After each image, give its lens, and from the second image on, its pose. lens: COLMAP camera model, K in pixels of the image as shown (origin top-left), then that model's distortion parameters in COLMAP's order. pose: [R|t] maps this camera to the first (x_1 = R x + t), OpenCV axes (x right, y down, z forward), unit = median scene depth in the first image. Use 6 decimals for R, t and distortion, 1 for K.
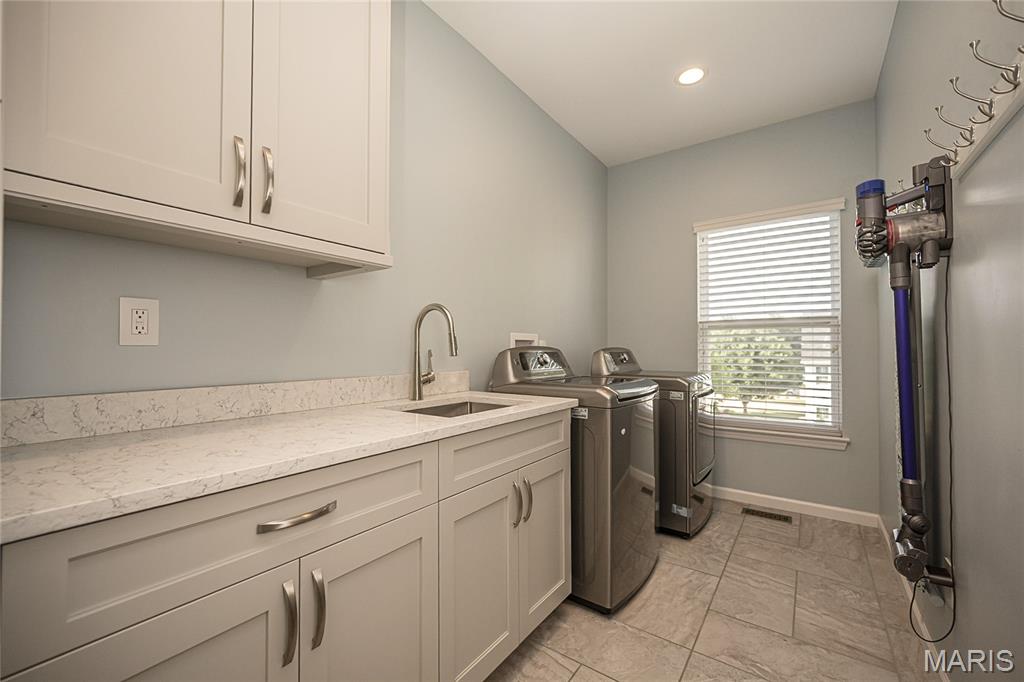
lens RADIAL K [[409.2, 0, 513.5], [0, 409.2, 340.9], [0, 0, 1]] dist [-0.003914, -0.000108]
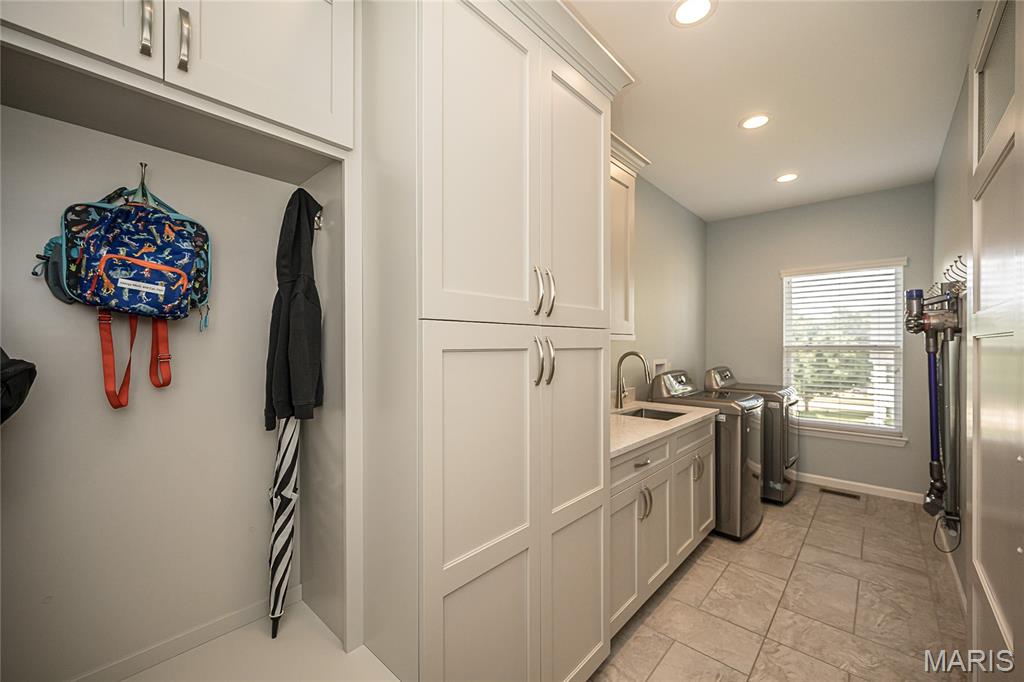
lens RADIAL K [[409.2, 0, 511.5], [0, 409.2, 341.1], [0, 0, 1]] dist [-0.003914, -0.000108]
pose [[0.994229, 0.001385, -0.107269, -0.371123], [0.000499, 0.999846, 0.017536, -0.119322], [0.107276, -0.017489, 0.994075, -0.527103]]
